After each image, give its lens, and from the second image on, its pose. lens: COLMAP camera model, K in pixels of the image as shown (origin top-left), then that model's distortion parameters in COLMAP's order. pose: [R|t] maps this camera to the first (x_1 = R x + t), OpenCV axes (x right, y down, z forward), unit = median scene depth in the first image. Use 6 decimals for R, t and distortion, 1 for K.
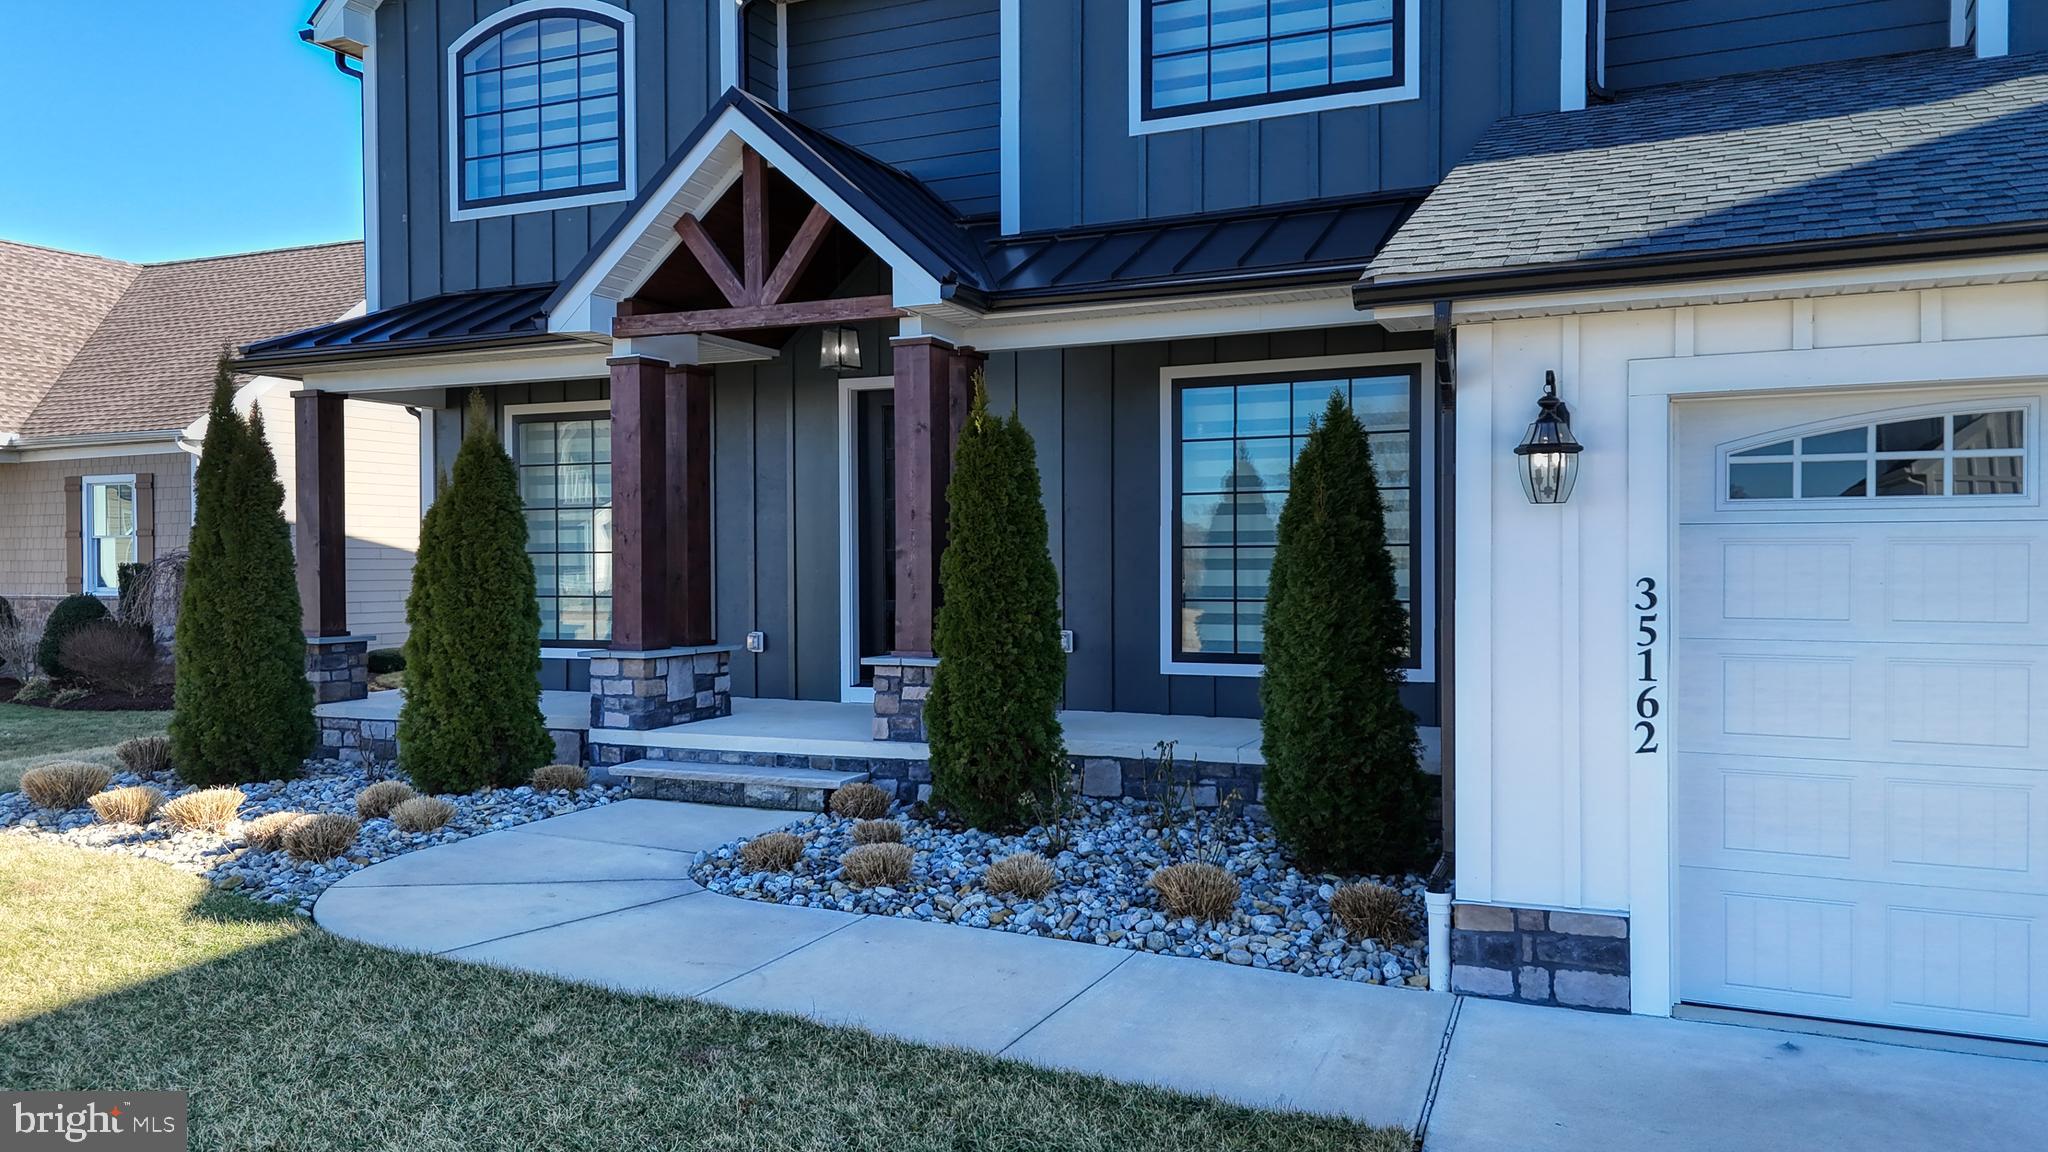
lens RADIAL K [[1508.6, 0, 1034.5], [0, 1508.6, 572.5], [0, 0, 1]] dist [0.098493, -0.119890]
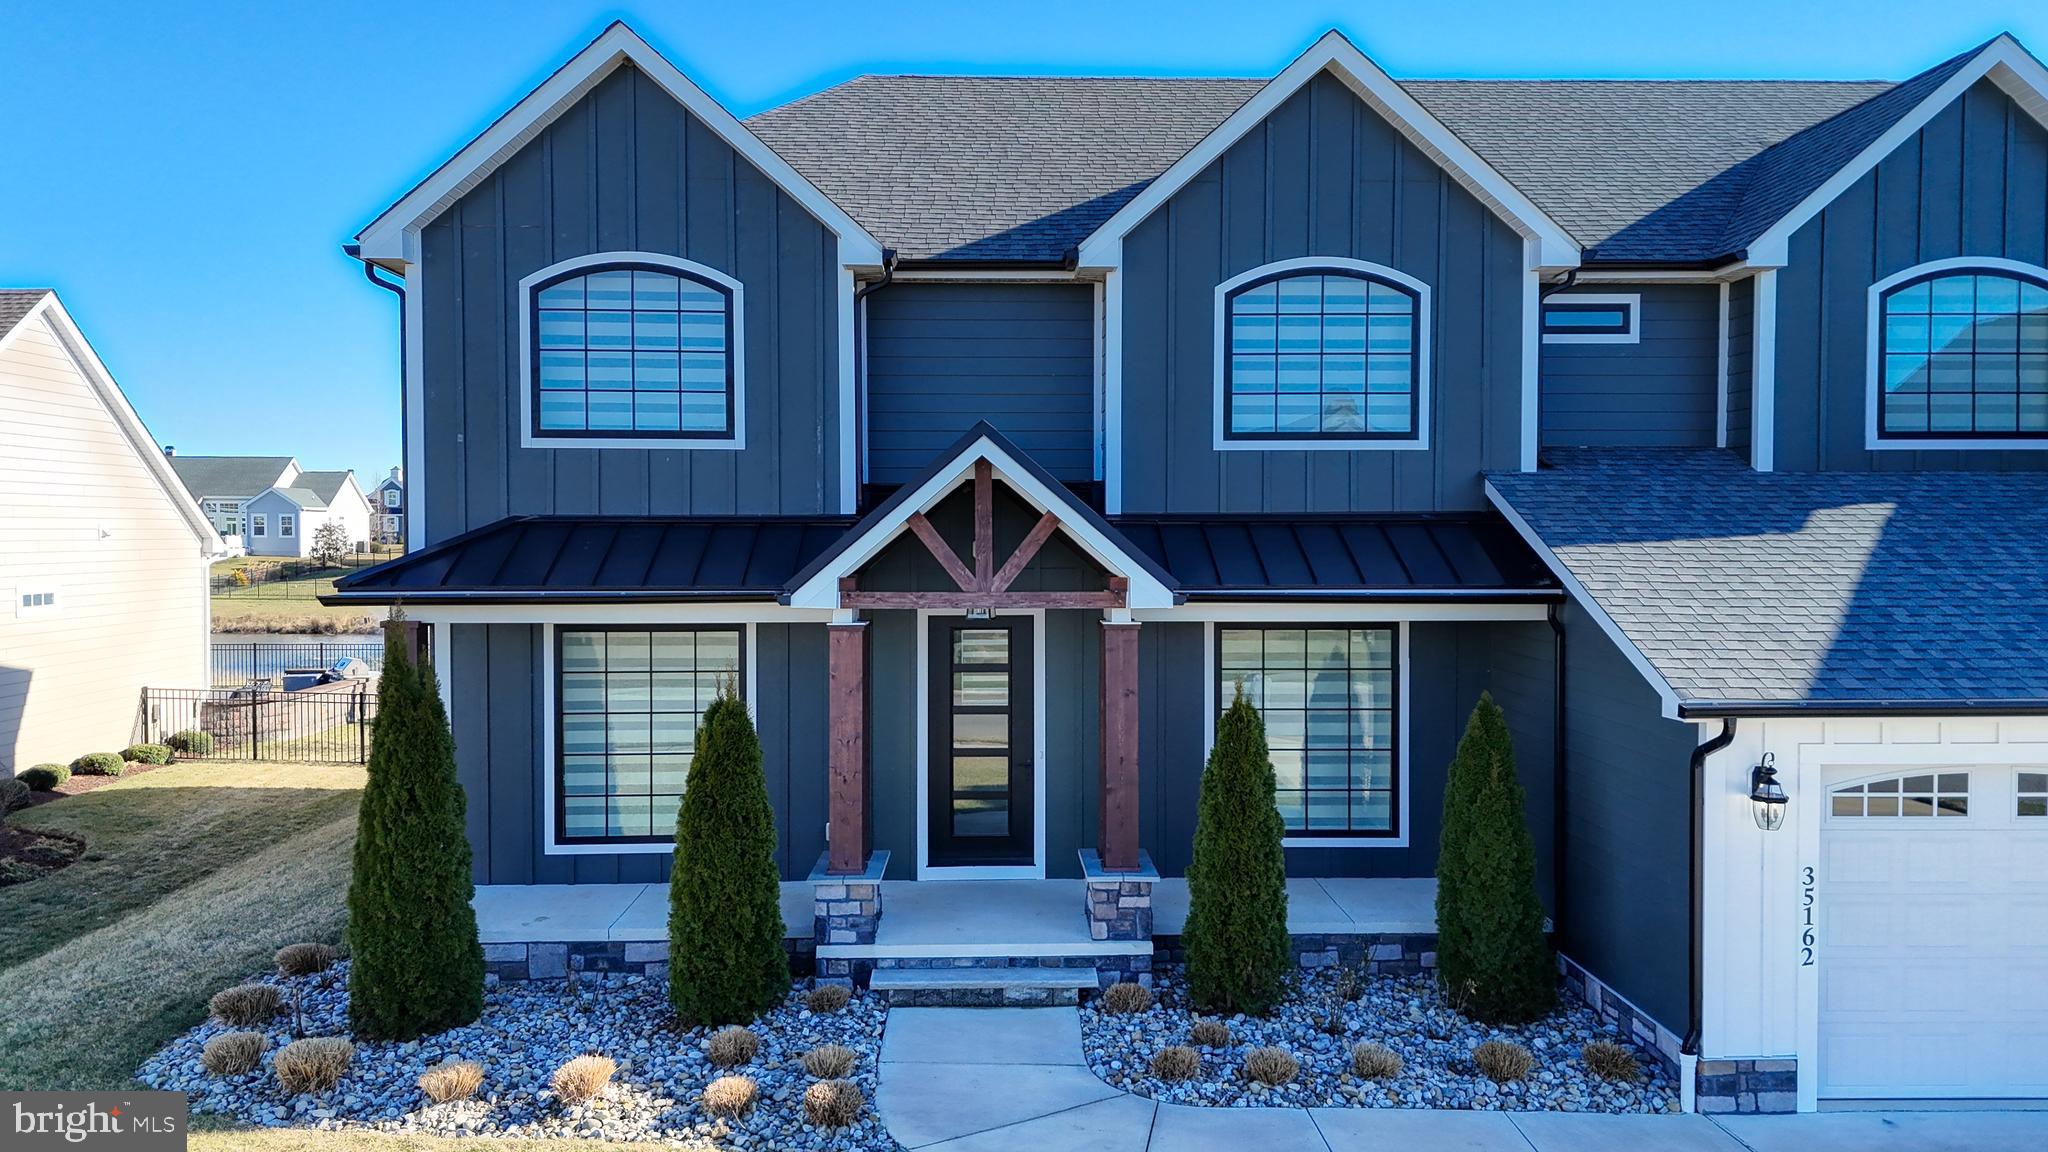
lens RADIAL K [[1503.7, 0, 1027.7], [0, 1503.7, 575.0], [0, 0, 1]] dist [0.087878, -0.090518]
pose [[0.893825, -0.008776, 0.448329, -0.739544], [-0.001699, 0.999735, 0.022957, -0.230376], [-0.448412, -0.021281, 0.893574, -0.105700]]
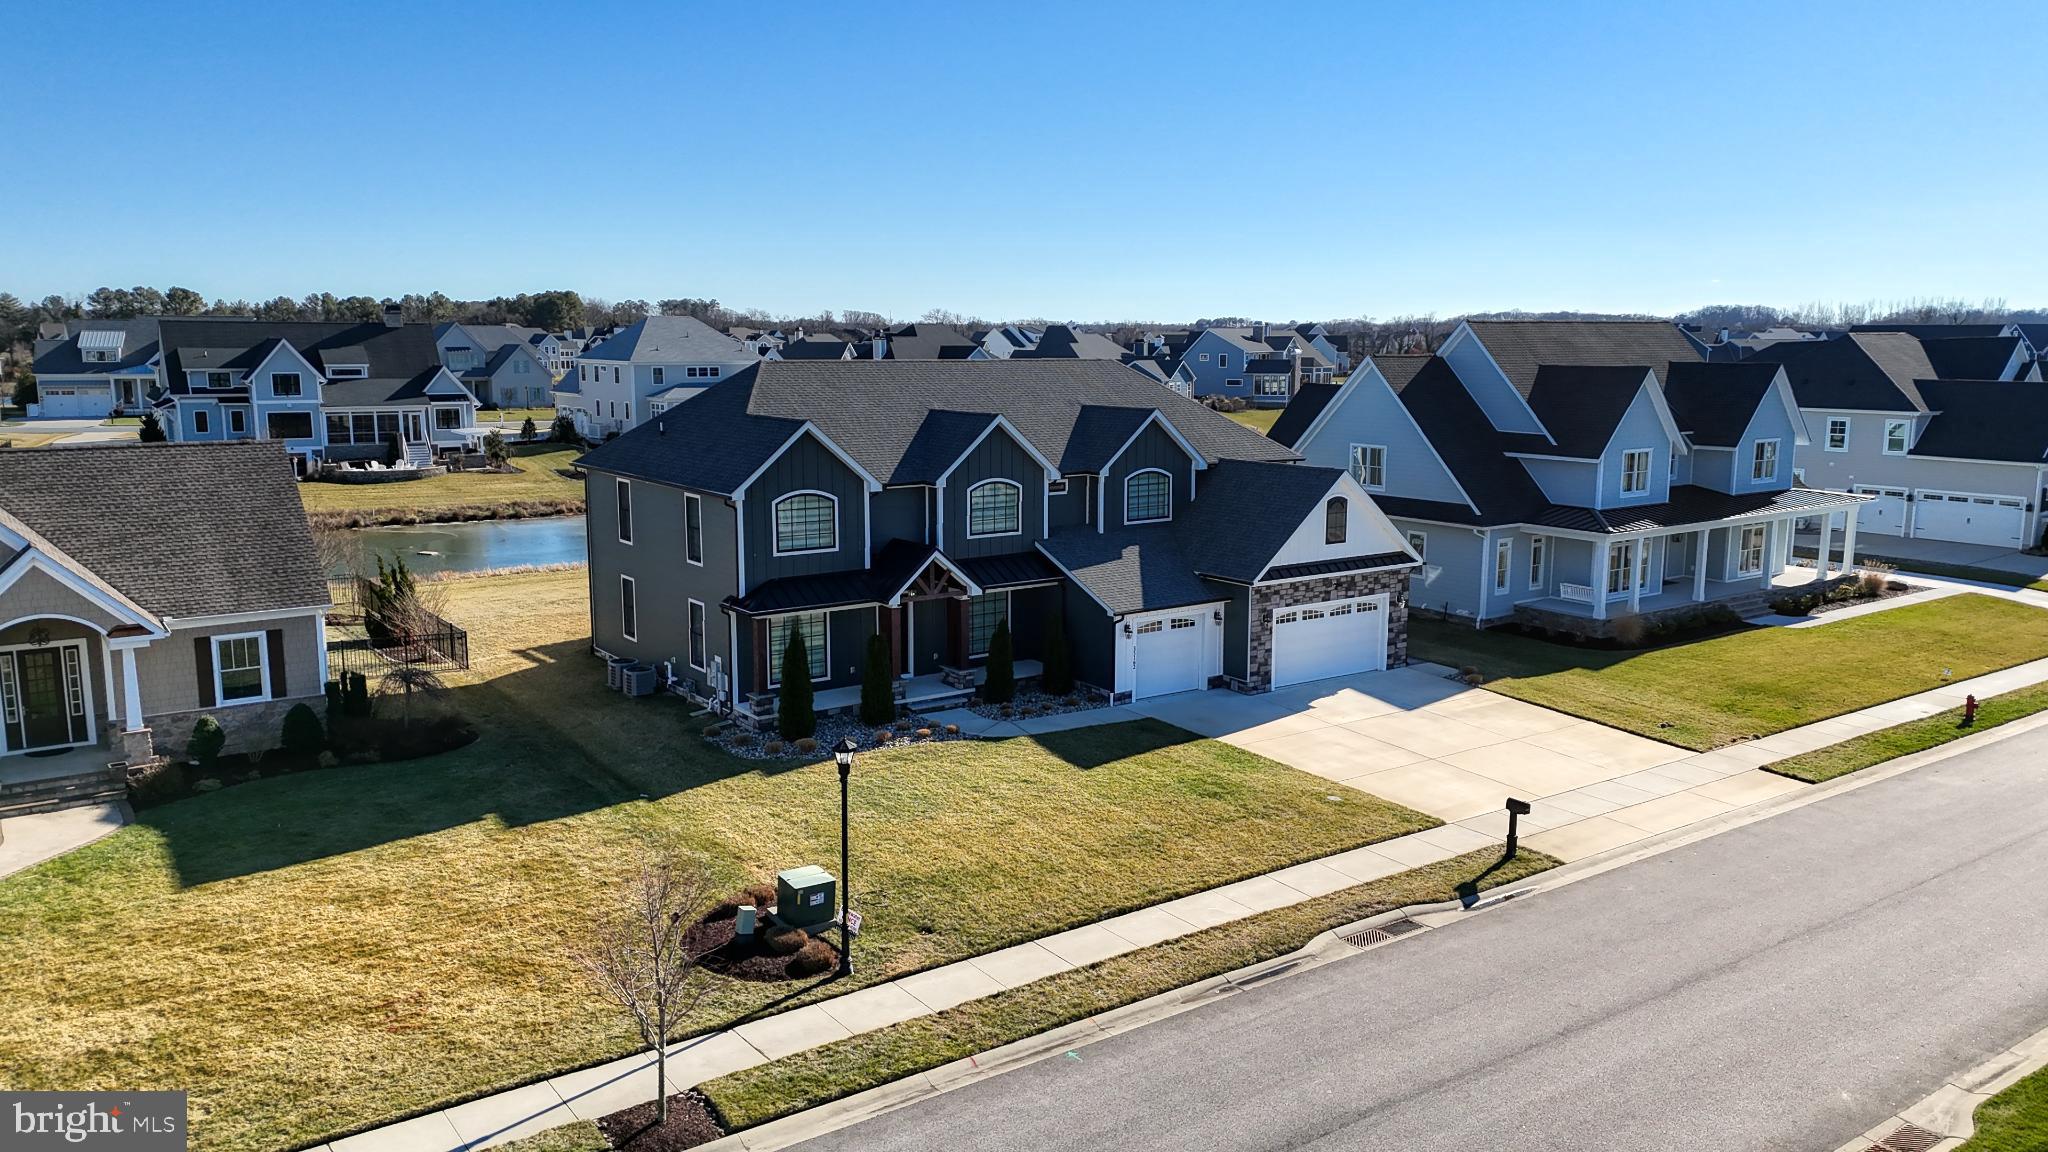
lens RADIAL K [[1503.7, 0, 1027.7], [0, 1503.7, 575.0], [0, 0, 1]] dist [0.087878, -0.090518]
pose [[0.500875, -0.131633, 0.855451, -3.827353], [-0.000491, 0.988324, 0.152366, -0.915522], [-0.865519, -0.076737, 0.494962, -1.362570]]
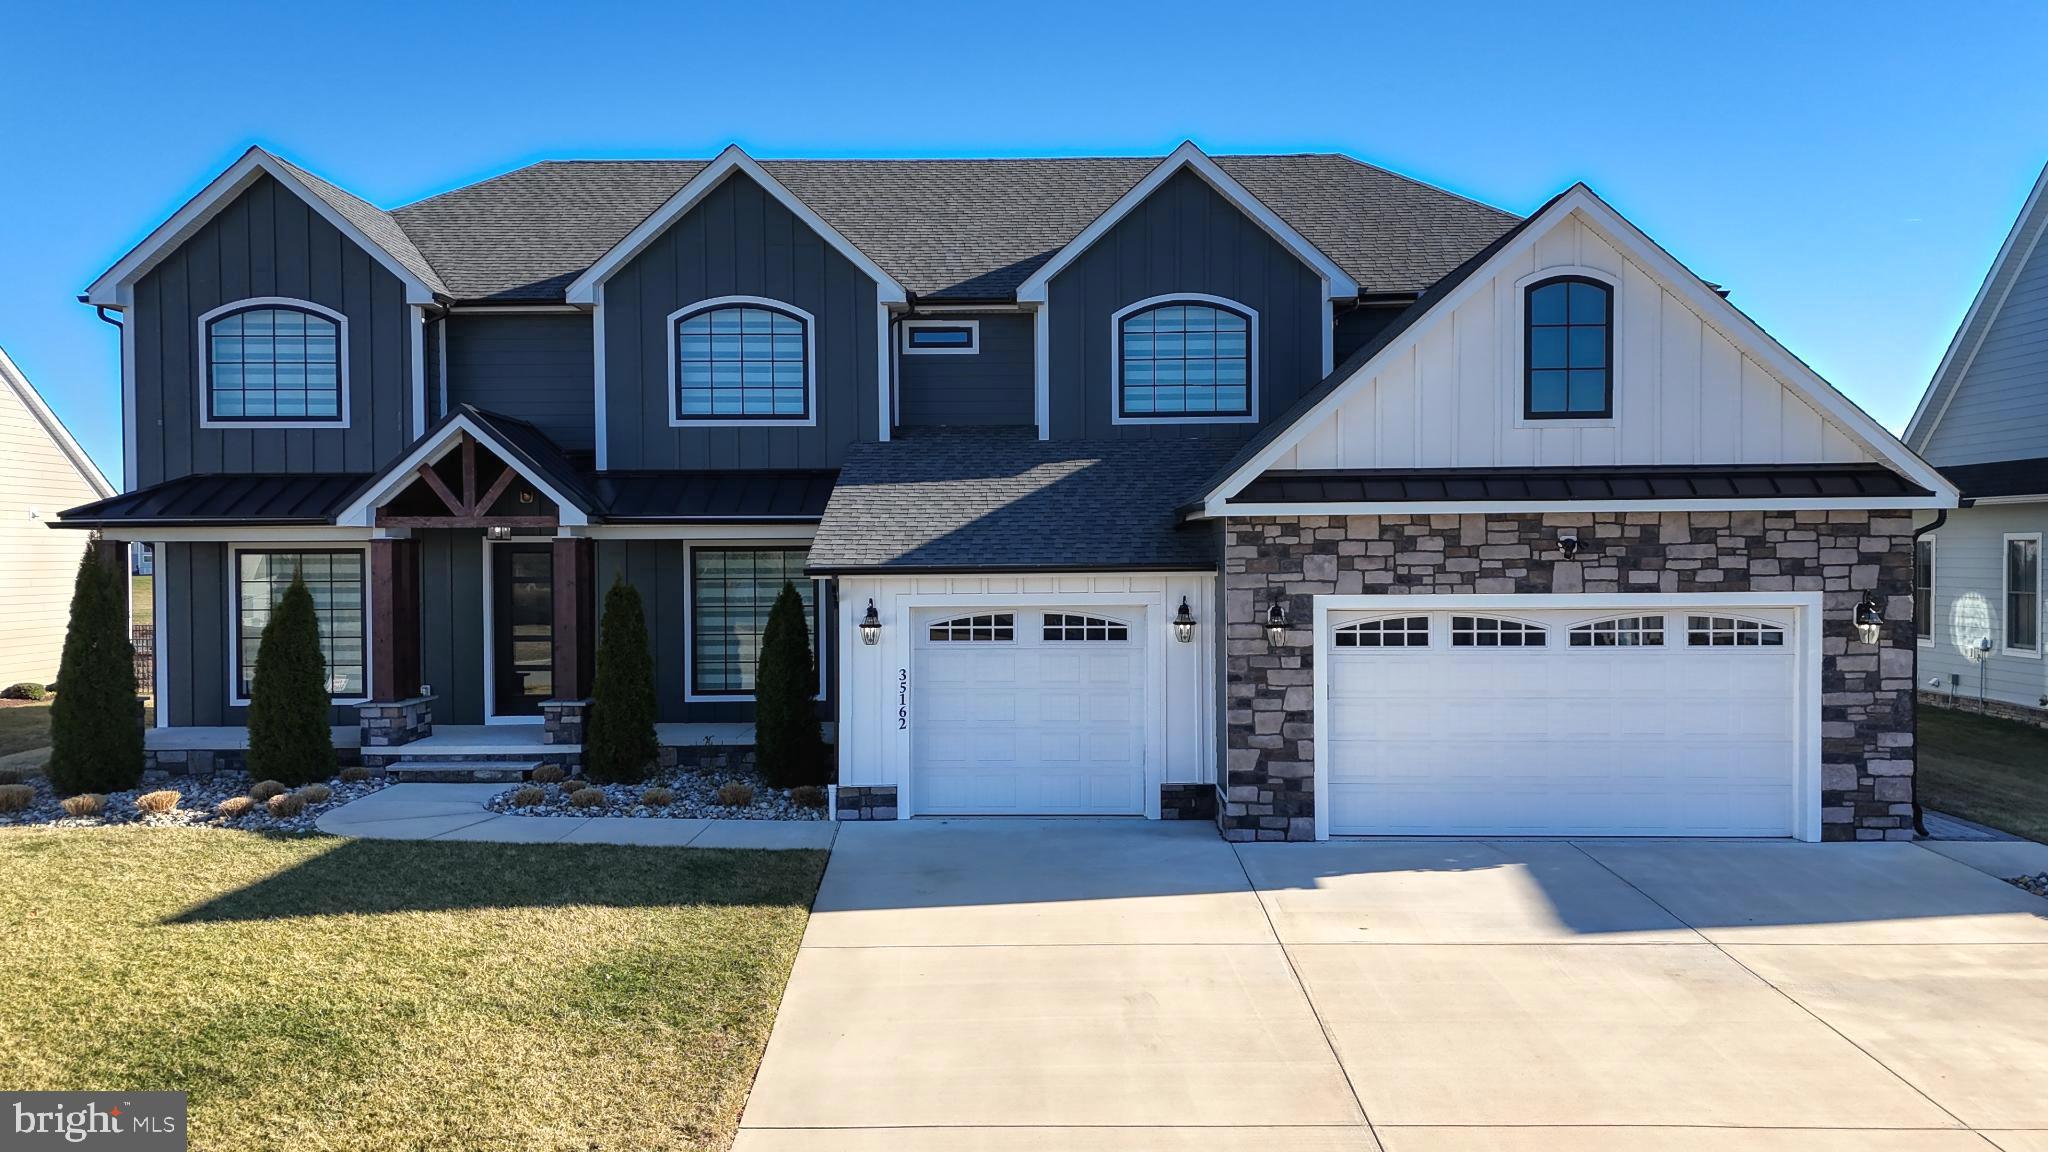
lens RADIAL K [[1497.2, 0, 1041.1], [0, 1497.2, 584.0], [0, 0, 1]] dist [0.074012, -0.069718]
pose [[0.913843, -0.008327, 0.405983, -0.316390], [0.004065, 0.999927, 0.011358, -0.117075], [-0.406048, -0.008729, 0.913810, -1.051506]]
